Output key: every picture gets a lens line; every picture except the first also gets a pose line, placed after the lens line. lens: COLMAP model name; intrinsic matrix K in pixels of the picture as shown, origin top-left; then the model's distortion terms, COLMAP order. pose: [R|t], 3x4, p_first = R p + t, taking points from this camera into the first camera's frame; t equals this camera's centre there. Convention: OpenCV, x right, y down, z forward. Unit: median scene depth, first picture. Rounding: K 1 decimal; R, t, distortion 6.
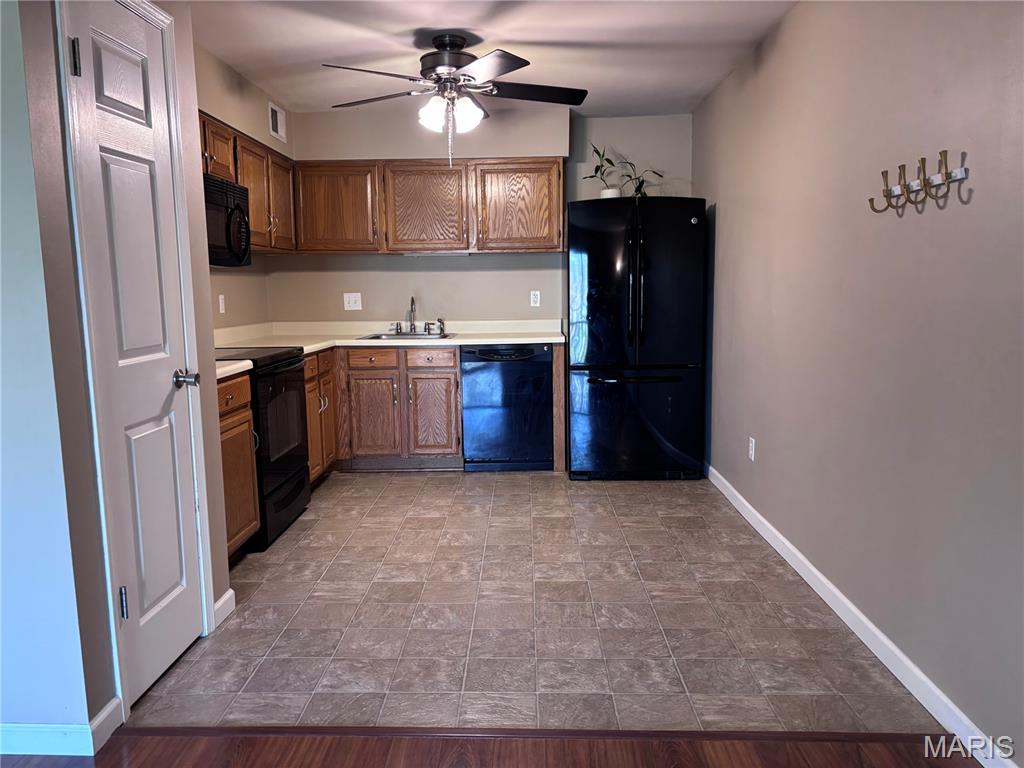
lens RADIAL K [[762.8, 0, 512.0], [0, 762.8, 384.0], [0, 0, 1]] dist [0.002762, -0.000088]
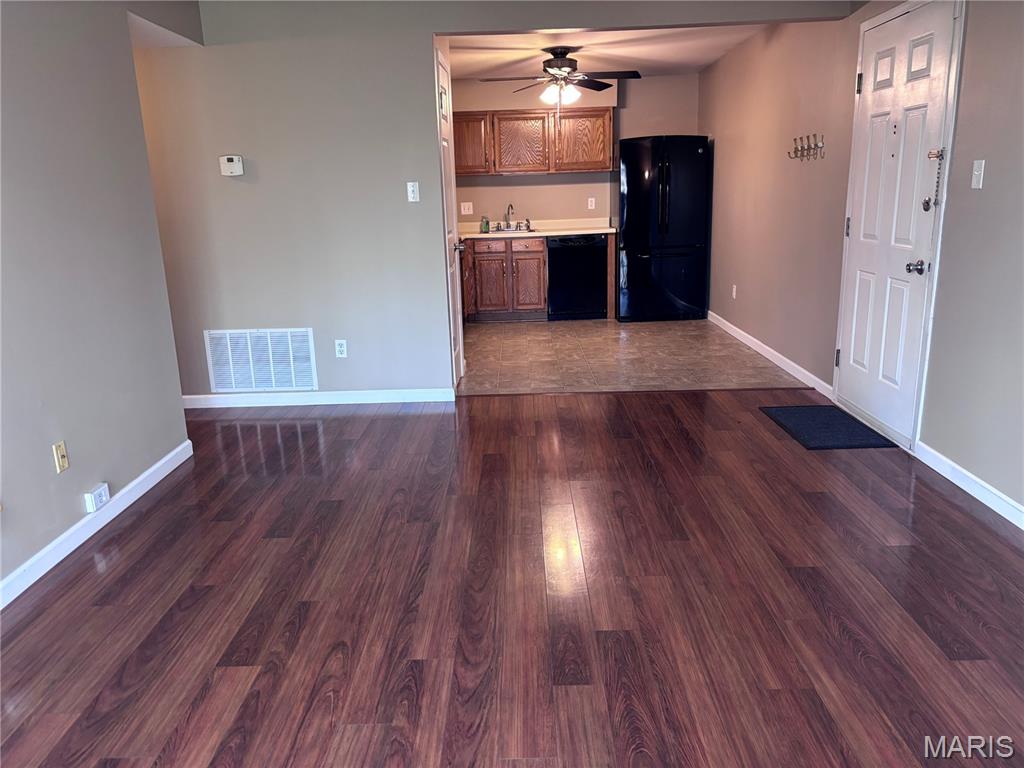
lens RADIAL K [[777.7, 0, 512.3], [0, 777.7, 431.0], [0, 0, 1]] dist [-0.065976, -0.003729]
pose [[0.999684, -0.024227, 0.006666, -0.154688], [0.022721, 0.984854, 0.171890, 0.064543], [-0.010730, -0.171684, 0.985094, -0.581907]]
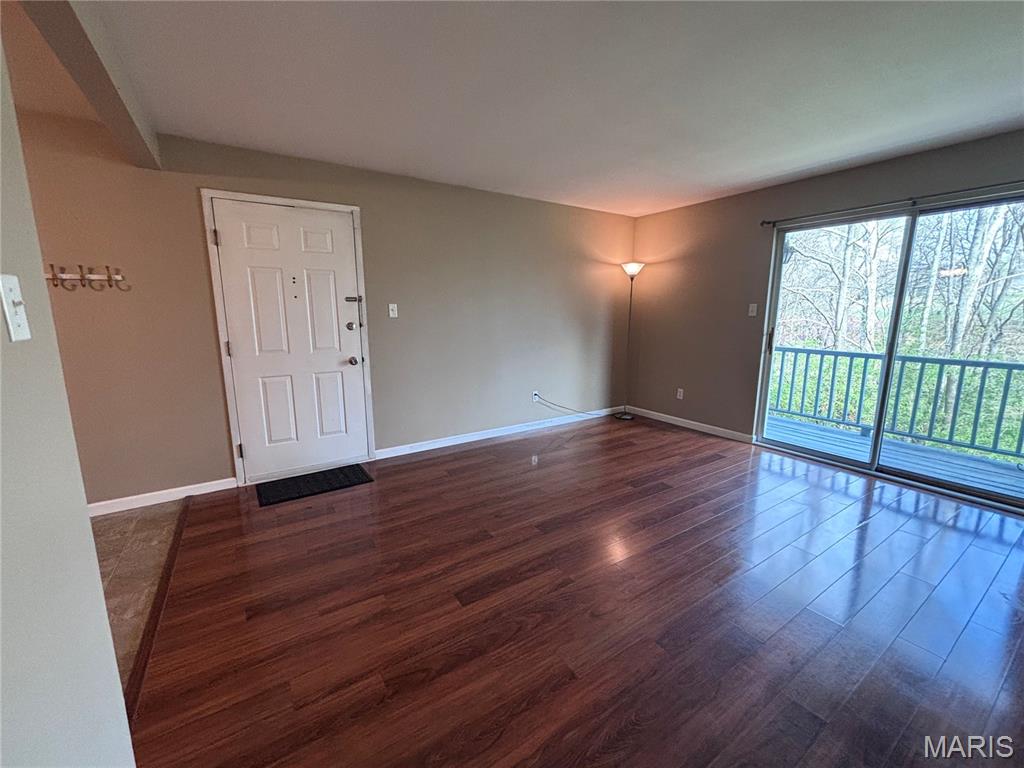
lens RADIAL K [[417.8, 0, 512.0], [0, 417.8, 384.0], [0, 0, 1]] dist [0.000255, -0.000027]
pose [[-0.569359, -0.130210, 0.811711, -0.485266], [0.116844, 0.964535, 0.236684, -0.052521], [-0.813743, 0.229602, -0.533953, 0.310873]]
